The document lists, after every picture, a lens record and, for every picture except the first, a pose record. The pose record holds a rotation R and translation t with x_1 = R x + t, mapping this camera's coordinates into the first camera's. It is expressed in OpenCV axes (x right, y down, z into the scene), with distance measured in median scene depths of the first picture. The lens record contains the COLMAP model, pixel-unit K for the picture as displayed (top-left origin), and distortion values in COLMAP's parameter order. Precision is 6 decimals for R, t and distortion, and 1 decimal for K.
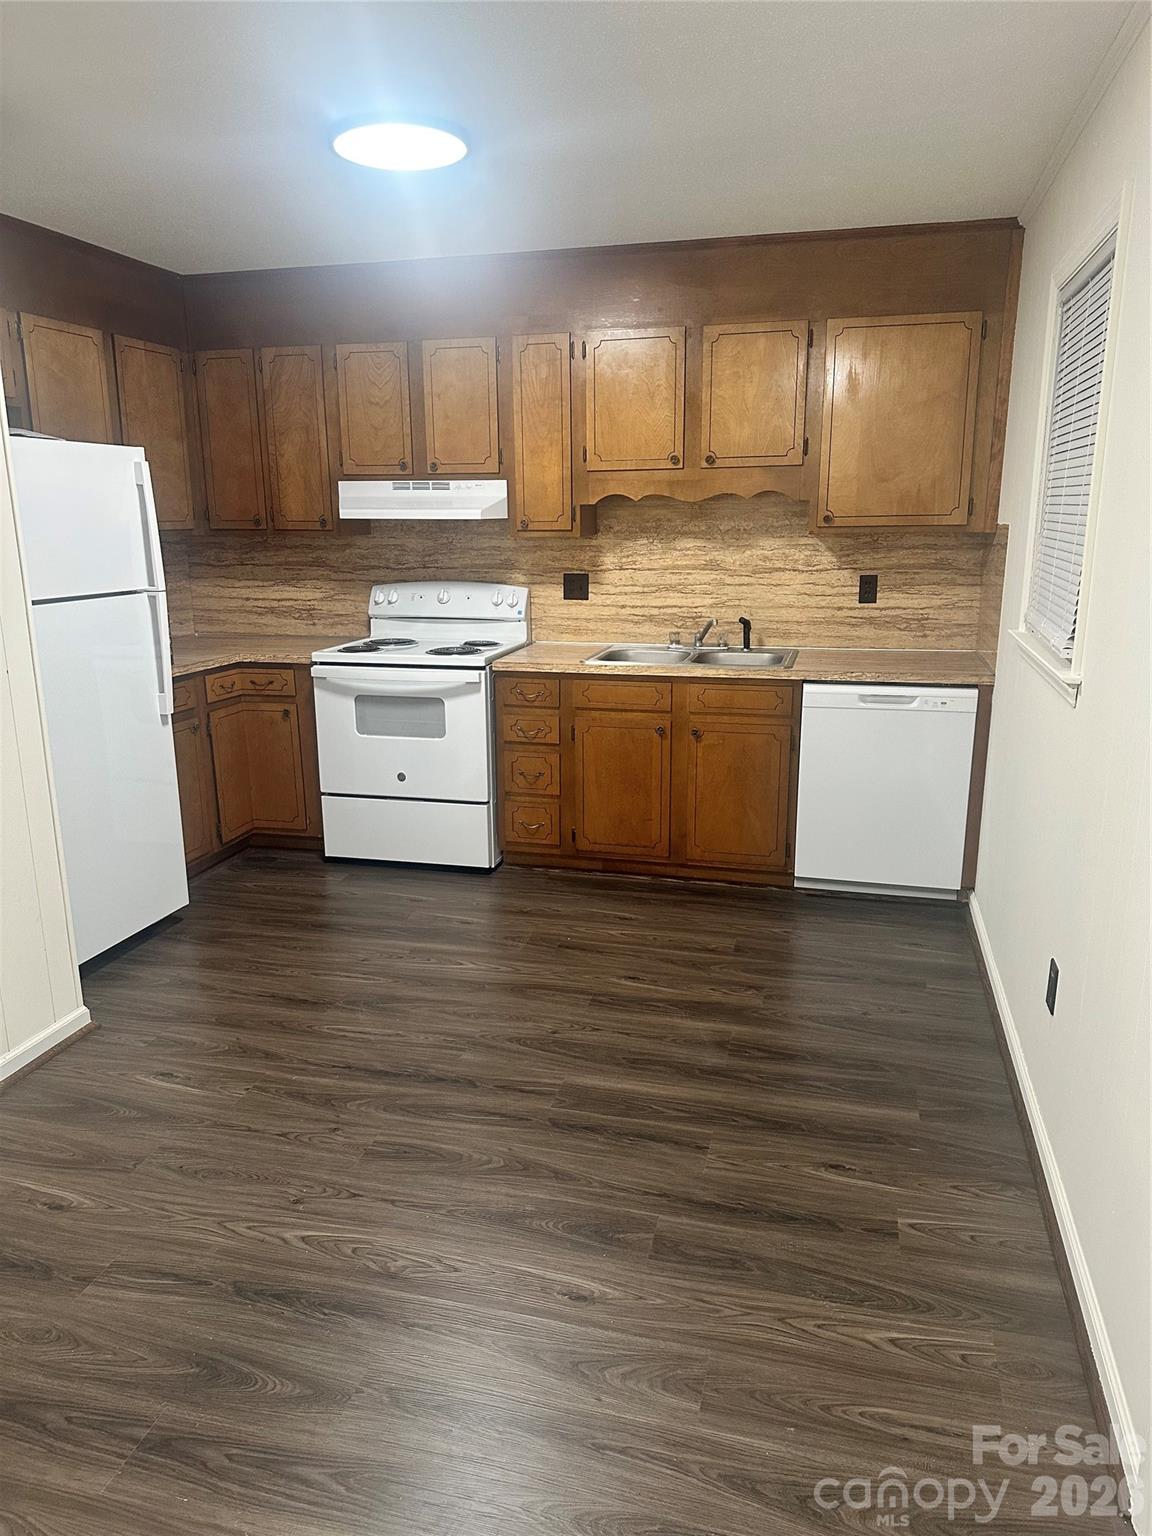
lens RADIAL K [[1089.4, 0, 577.6], [0, 1089.4, 770.2], [0, 0, 1]] dist [0.001291, 0.001313]
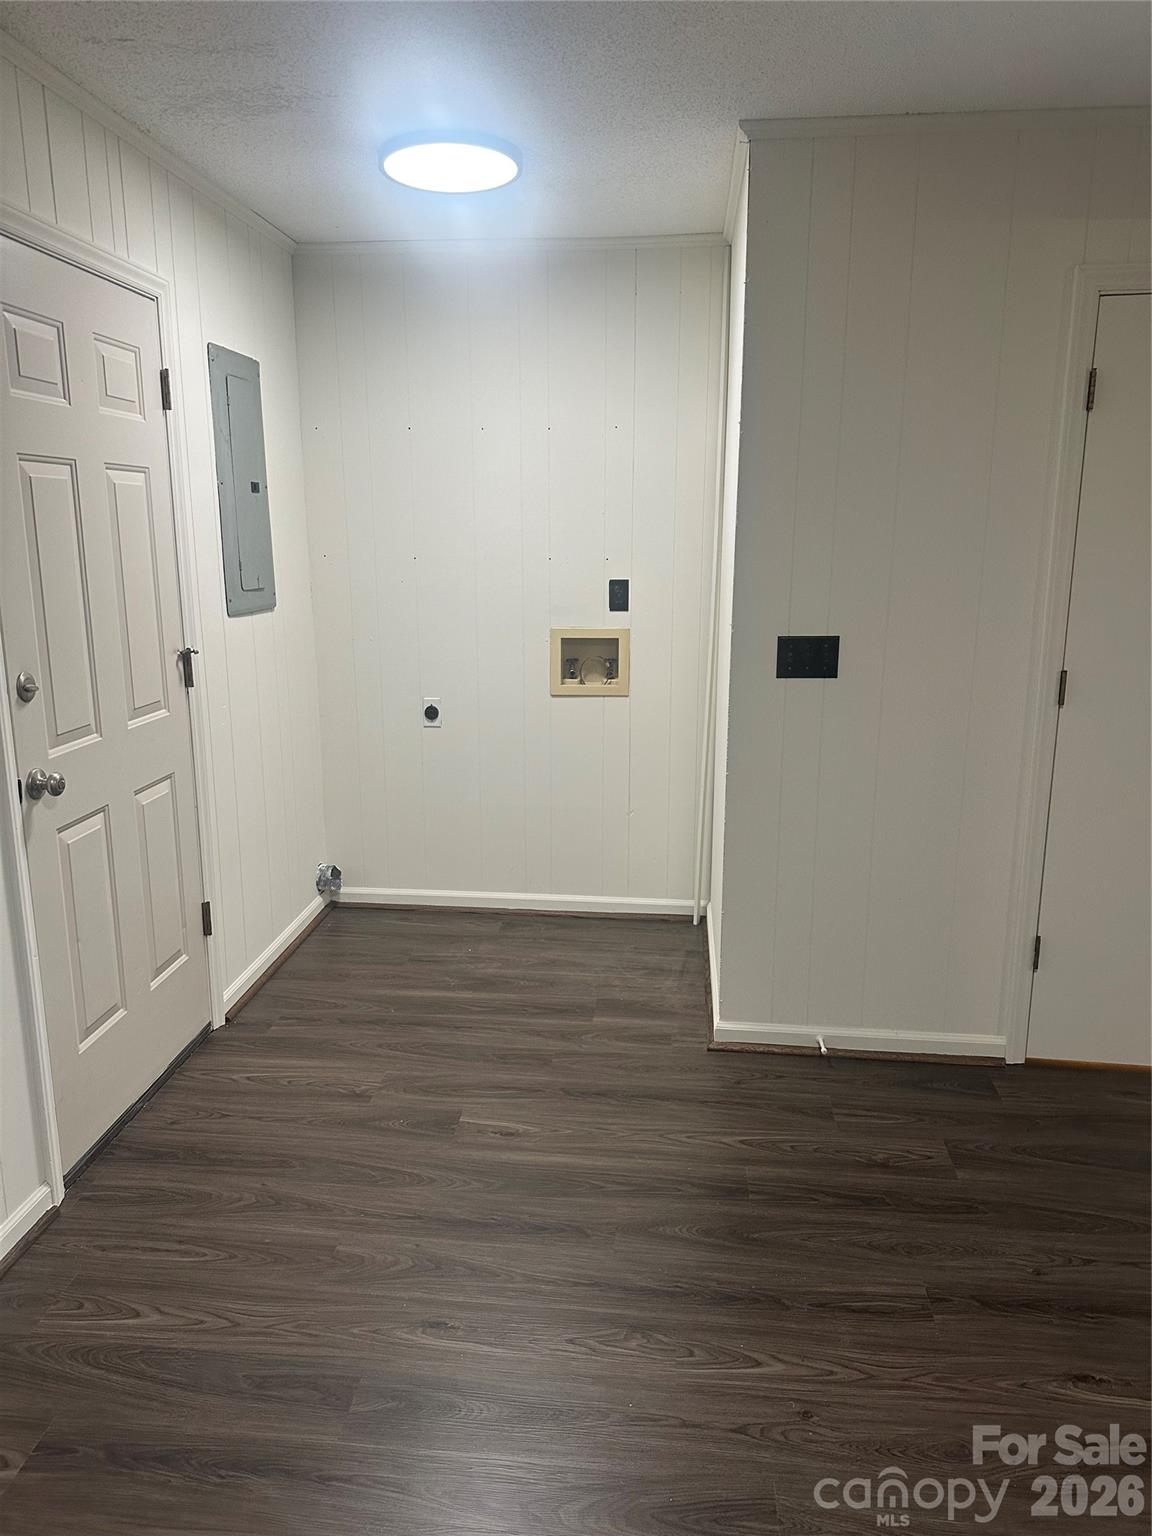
lens RADIAL K [[1089.4, 0, 577.4], [0, 1089.4, 769.0], [0, 0, 1]] dist [0.001291, 0.001313]
pose [[-0.987660, 0.039423, -0.151568, 0.005840], [-0.031510, 0.897985, 0.438896, -0.416255], [0.153408, 0.438256, -0.885662, 1.707168]]
